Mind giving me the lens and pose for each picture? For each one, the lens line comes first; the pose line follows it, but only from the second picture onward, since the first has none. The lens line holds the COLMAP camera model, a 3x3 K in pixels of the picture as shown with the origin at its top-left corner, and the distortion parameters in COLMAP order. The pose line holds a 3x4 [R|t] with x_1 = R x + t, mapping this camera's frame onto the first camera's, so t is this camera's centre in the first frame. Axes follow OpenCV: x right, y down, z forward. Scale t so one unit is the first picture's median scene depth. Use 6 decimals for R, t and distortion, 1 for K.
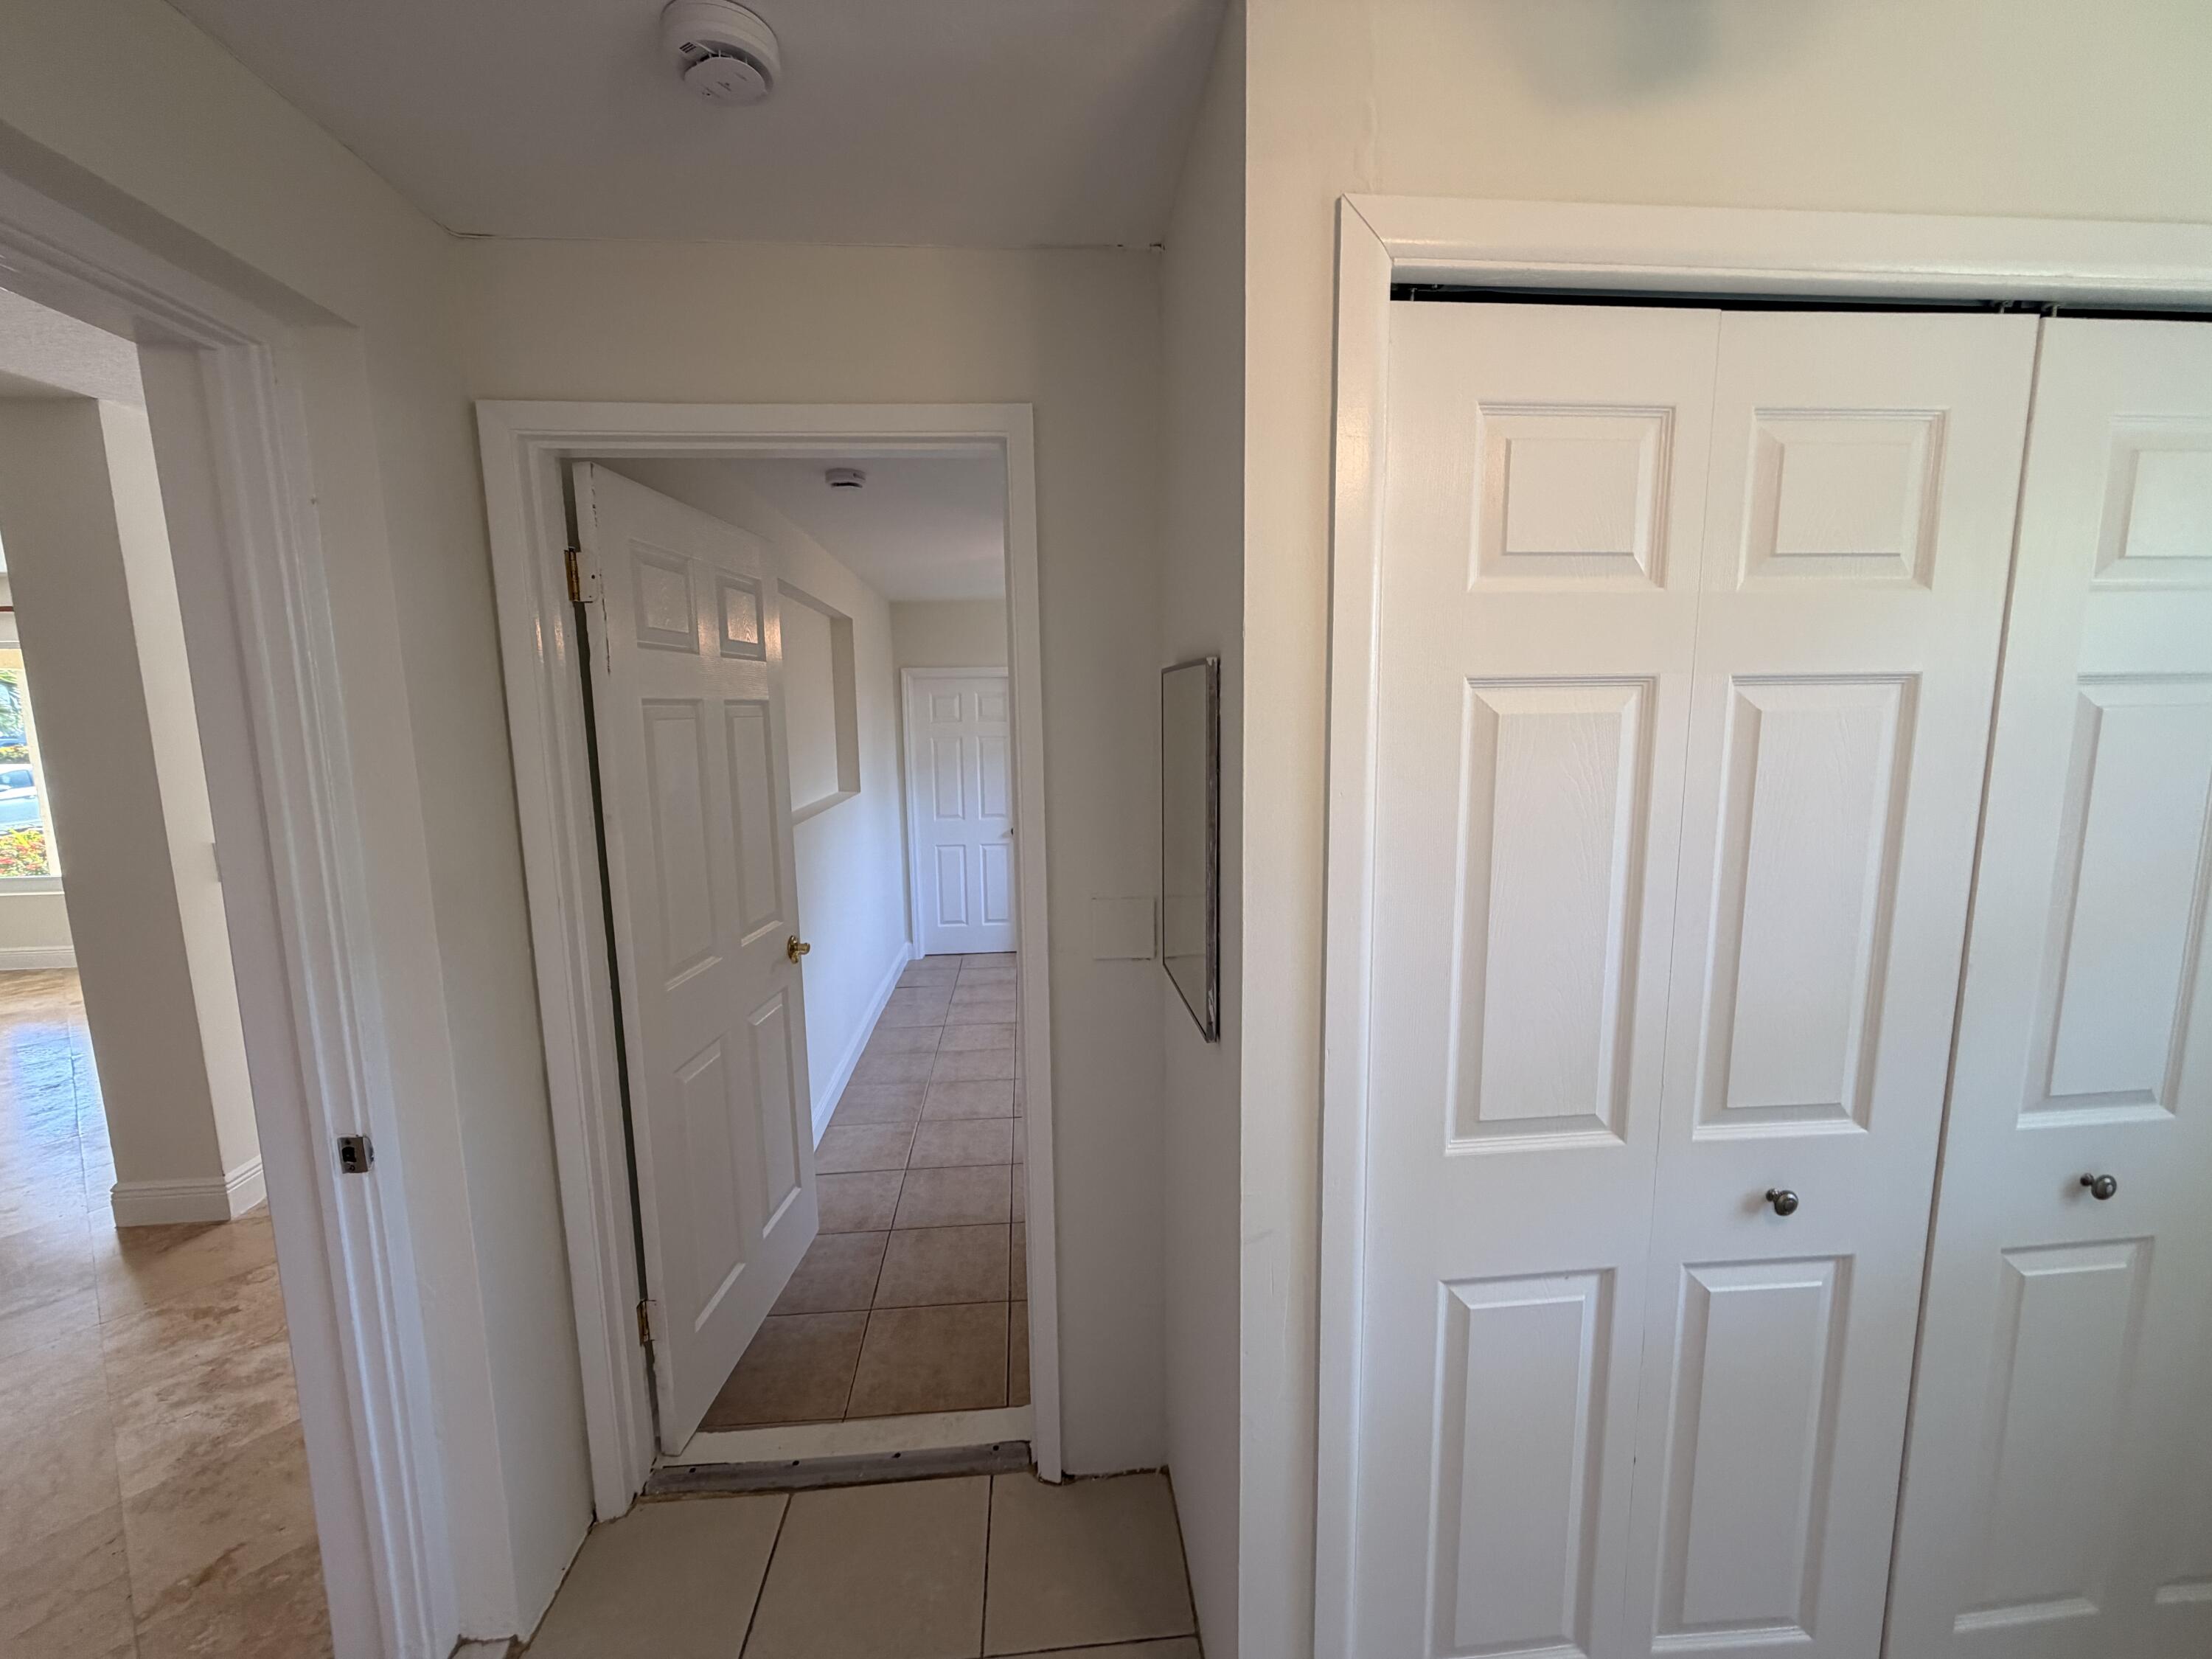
lens RADIAL K [[883.8, 0, 1098.8], [0, 883.8, 831.0], [0, 0, 1]] dist [-0.000490, 0.000498]
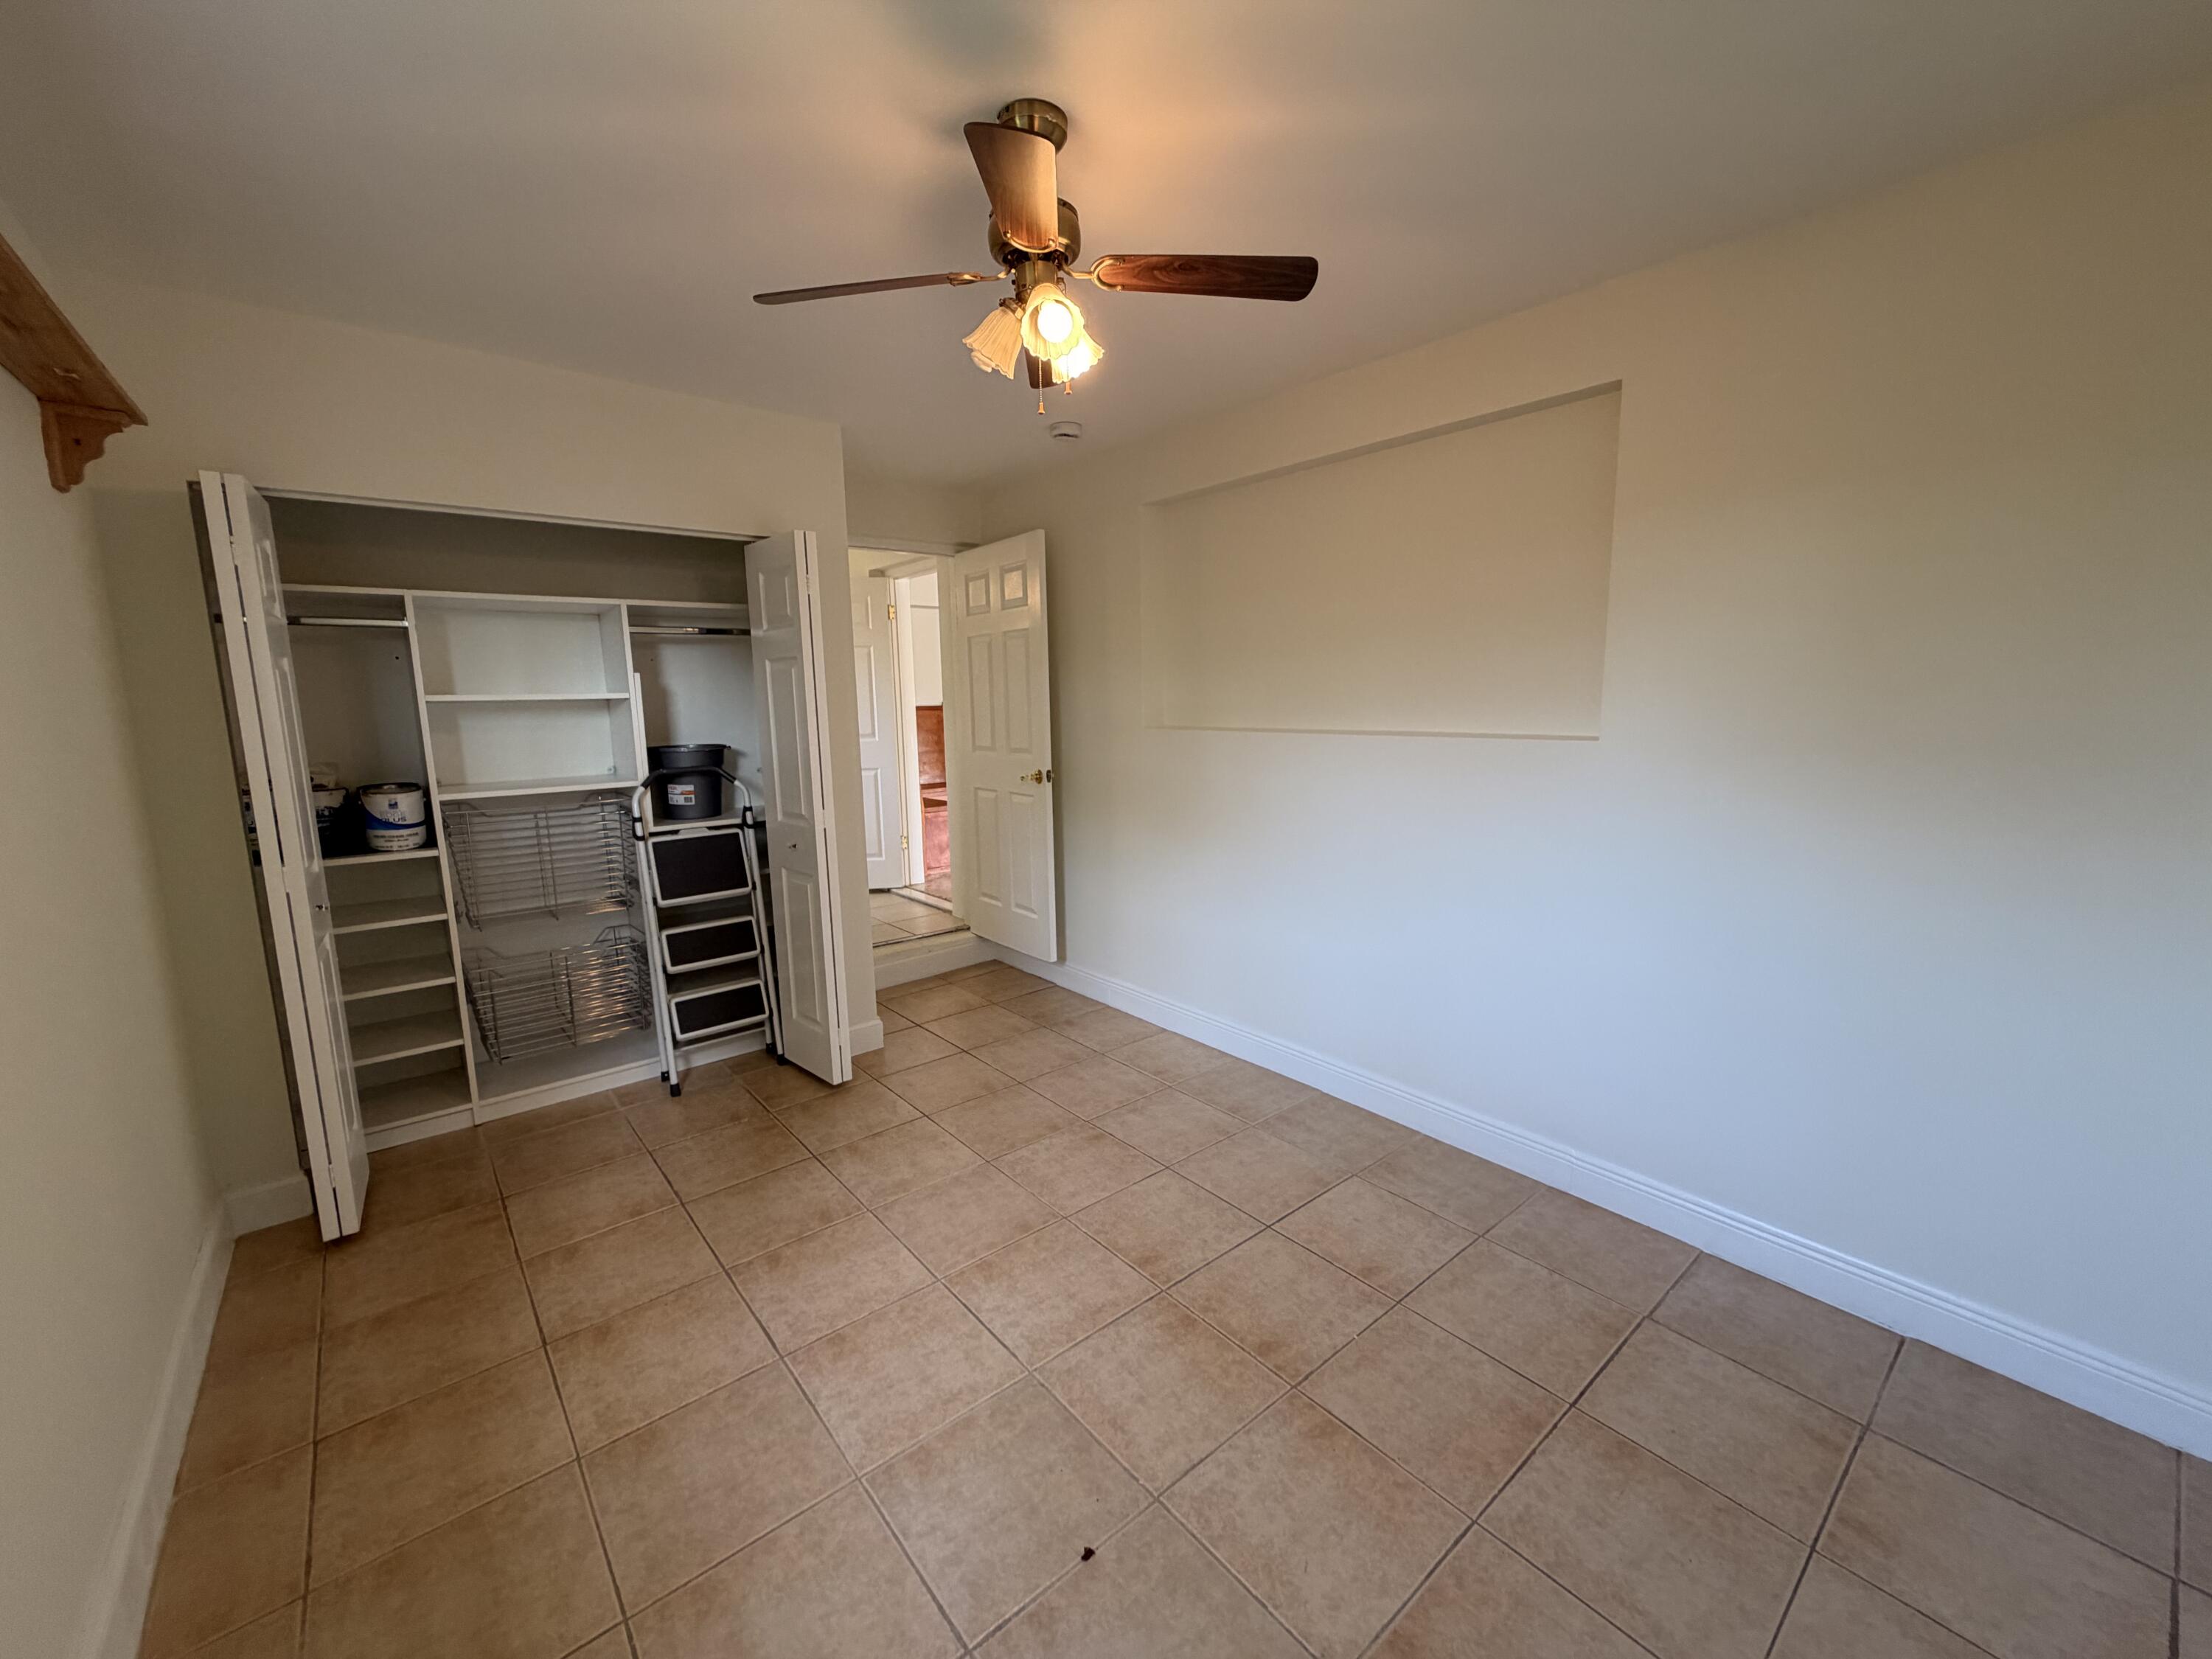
lens RADIAL K [[883.8, 0, 1097.1], [0, 883.8, 831.1], [0, 0, 1]] dist [-0.000490, 0.000498]
pose [[-0.822450, 0.114359, -0.557223, 0.244268], [-0.046865, 0.962630, 0.266734, -0.112960], [0.566903, 0.245490, -0.786356, 1.220193]]
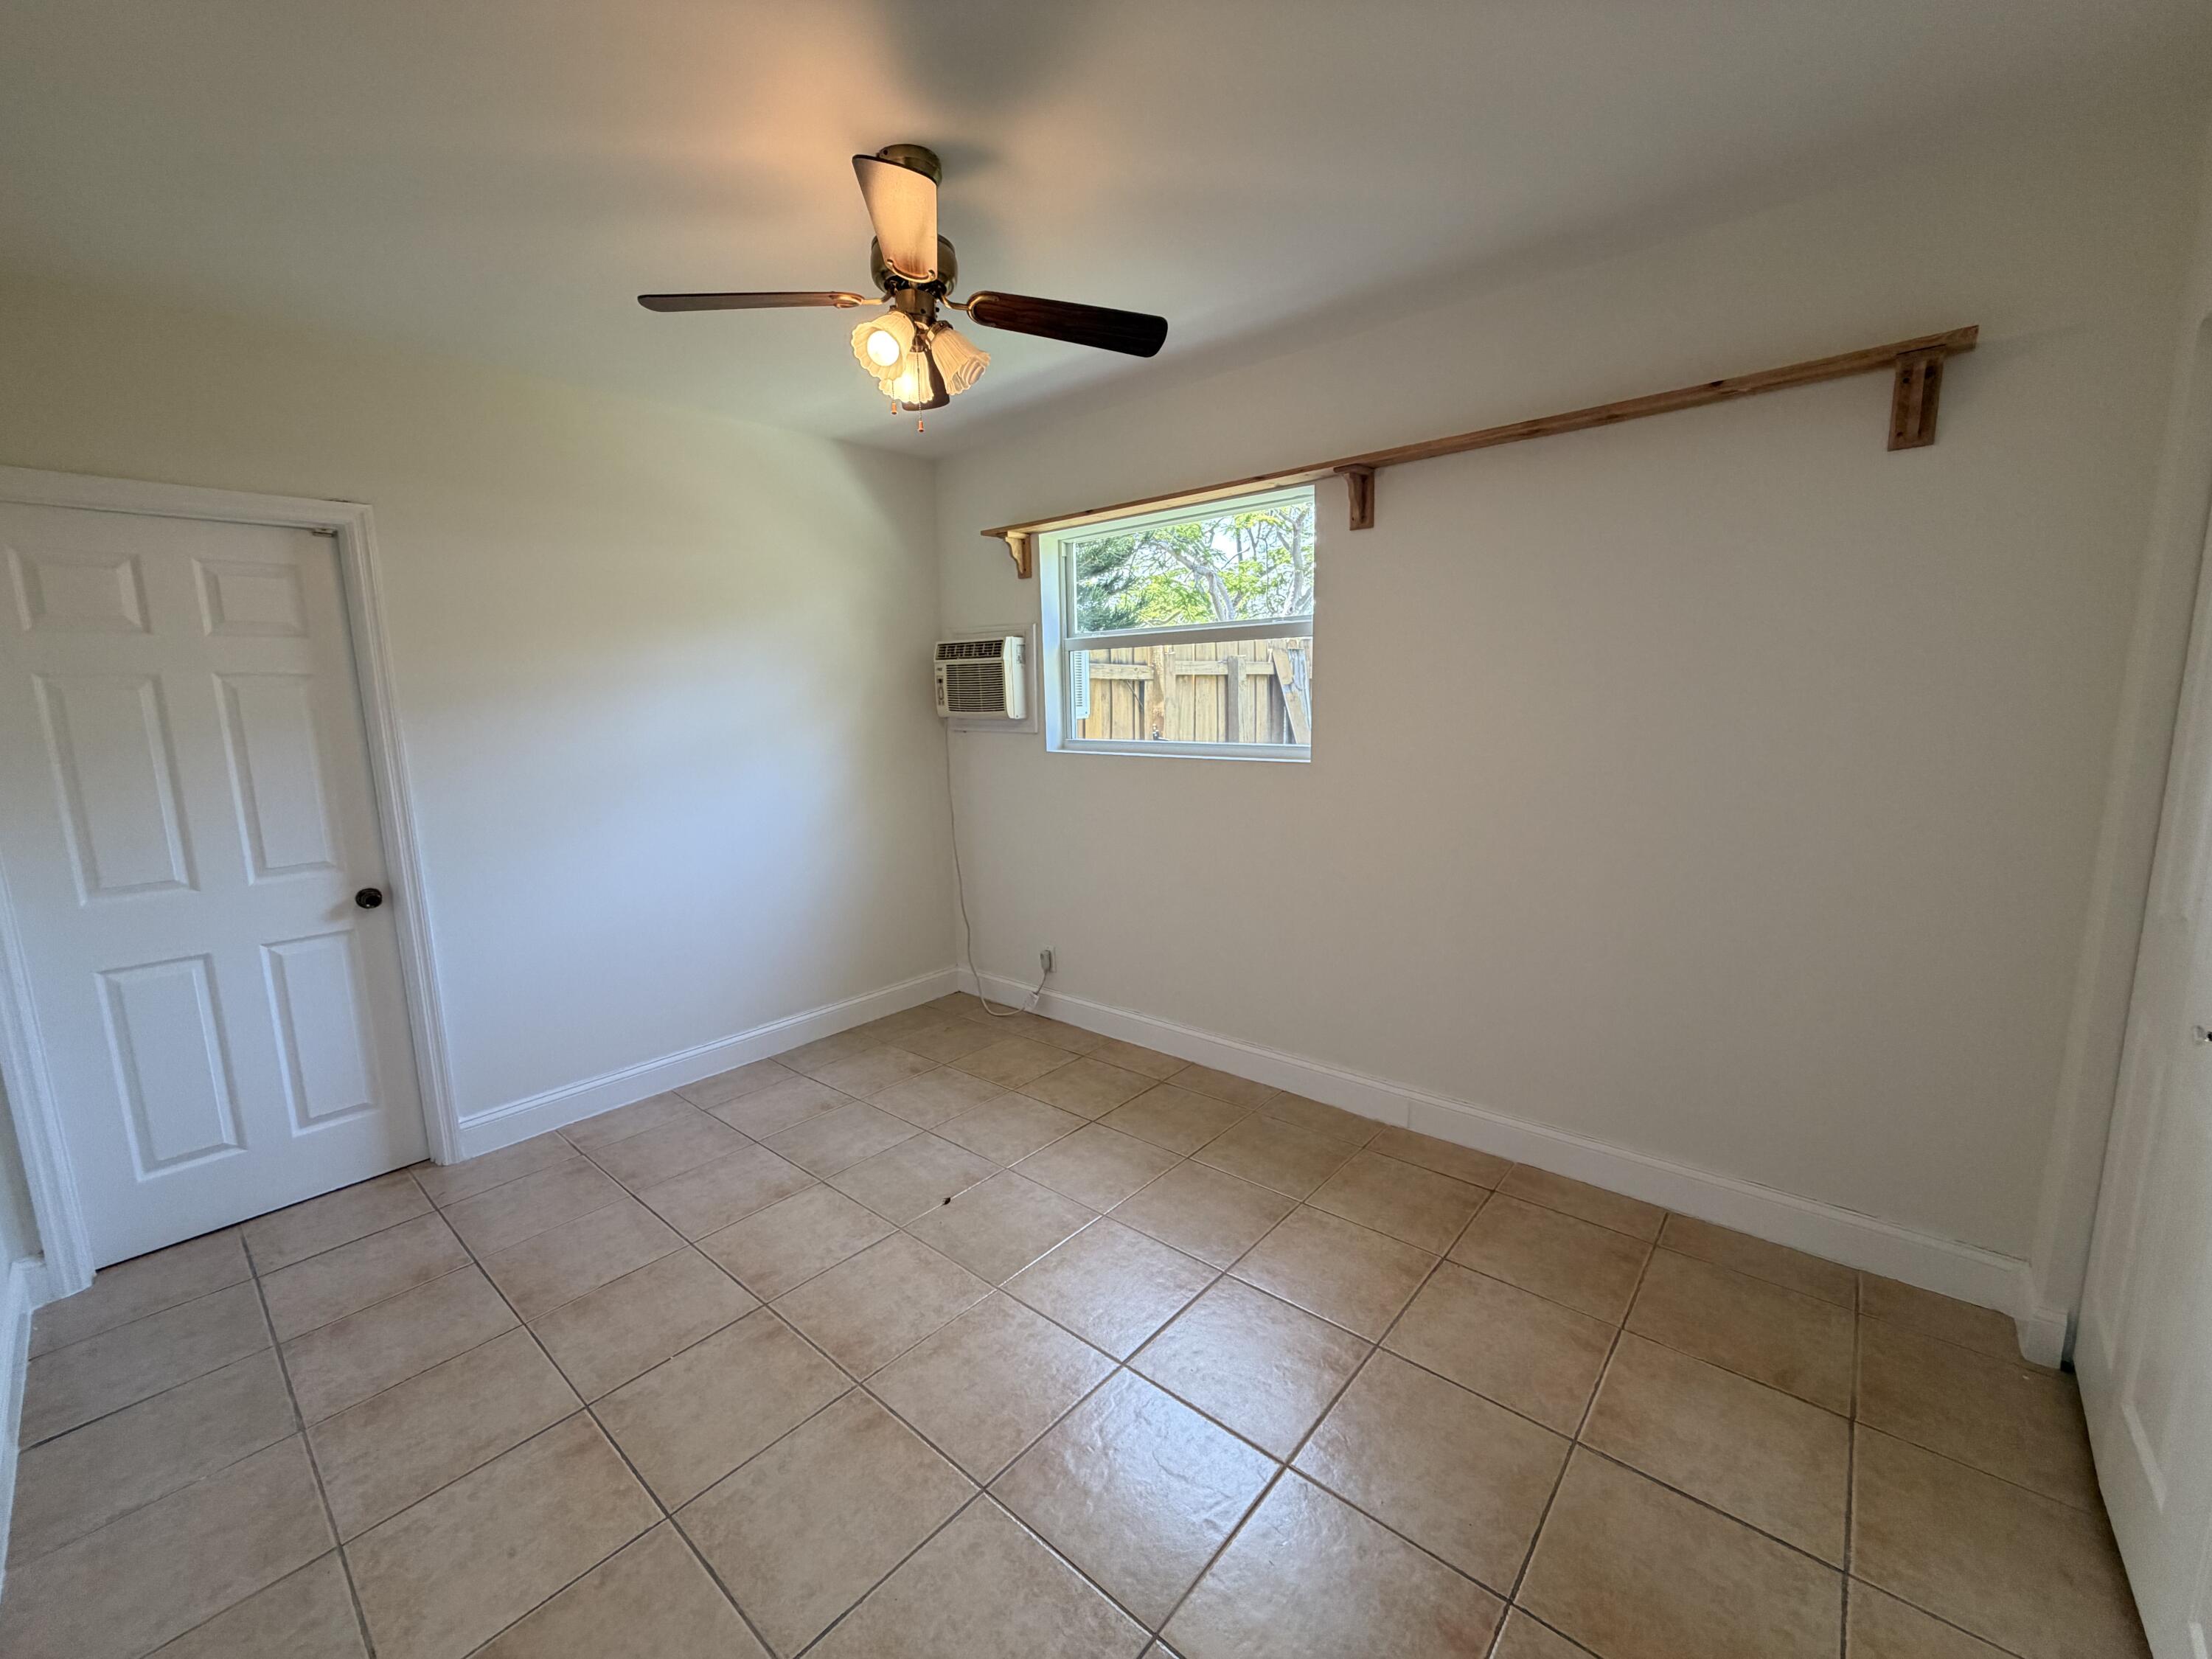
lens RADIAL K [[883.8, 0, 1101.9], [0, 883.8, 827.4], [0, 0, 1]] dist [-0.000490, 0.000498]
pose [[0.718990, -0.111304, 0.686050, -0.169082], [0.107615, 0.993017, 0.048324, -0.021272], [-0.686638, 0.039085, 0.725948, 0.579899]]
